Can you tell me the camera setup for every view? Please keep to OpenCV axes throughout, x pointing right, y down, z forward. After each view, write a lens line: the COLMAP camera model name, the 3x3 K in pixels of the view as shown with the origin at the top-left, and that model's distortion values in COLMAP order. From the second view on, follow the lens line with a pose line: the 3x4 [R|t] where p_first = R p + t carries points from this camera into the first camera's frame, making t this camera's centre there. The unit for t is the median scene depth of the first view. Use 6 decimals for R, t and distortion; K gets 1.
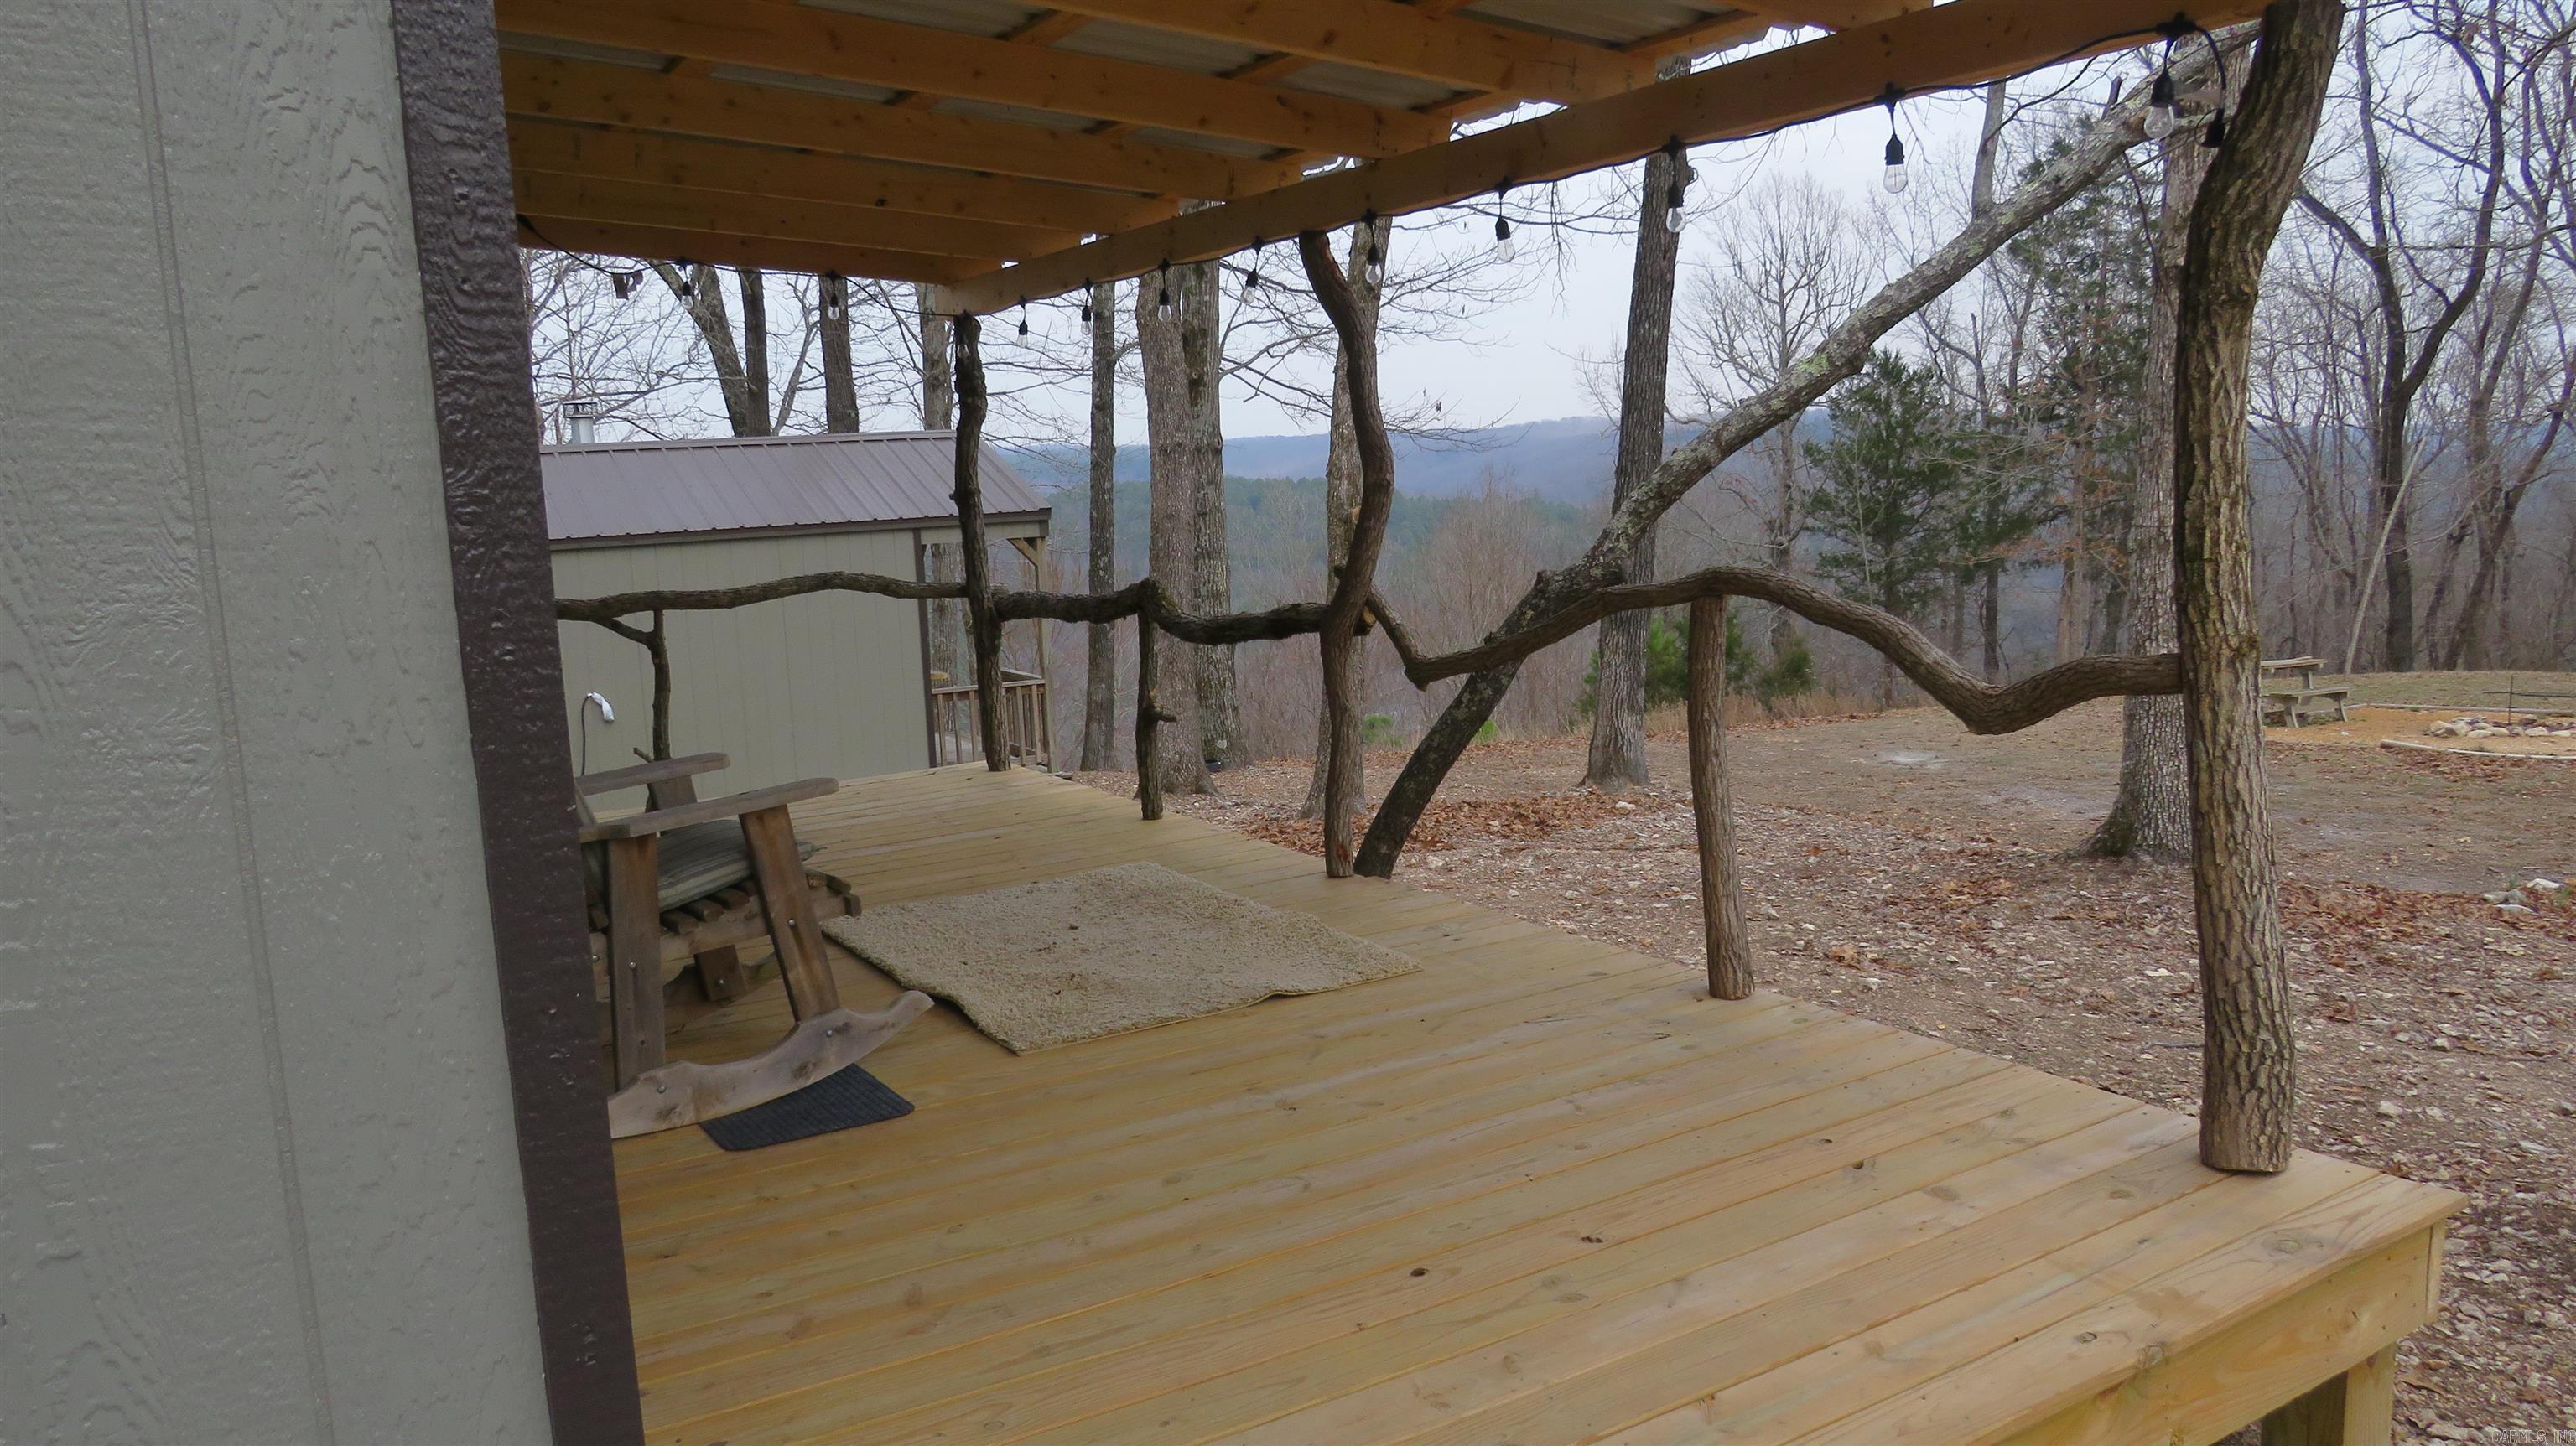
lens RADIAL K [[1707.7, 0, 1288.0], [0, 1707.7, 723.0], [0, 0, 1]] dist [-0.029076, -0.000560]
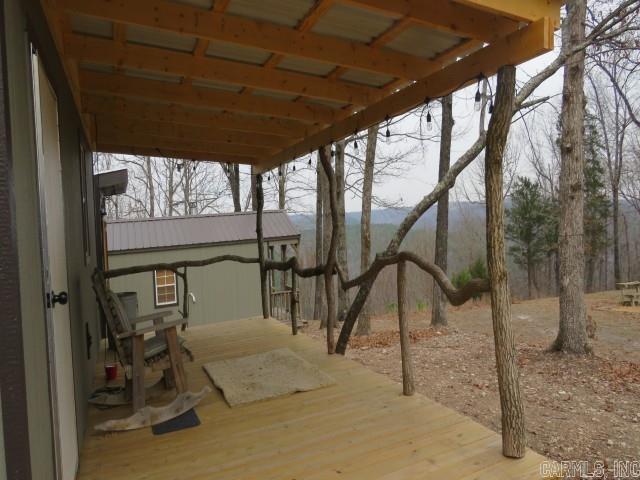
lens RADIAL K [[585.3, 0, 320.0], [0, 585.3, 240.0], [0, 0, 1]] dist [-0.064828, 0.019852]
pose [[0.976939, -0.009506, -0.213309, 0.233410], [-0.014870, 0.993554, -0.112378, 0.006144], [0.213002, 0.112959, 0.970500, -0.035398]]
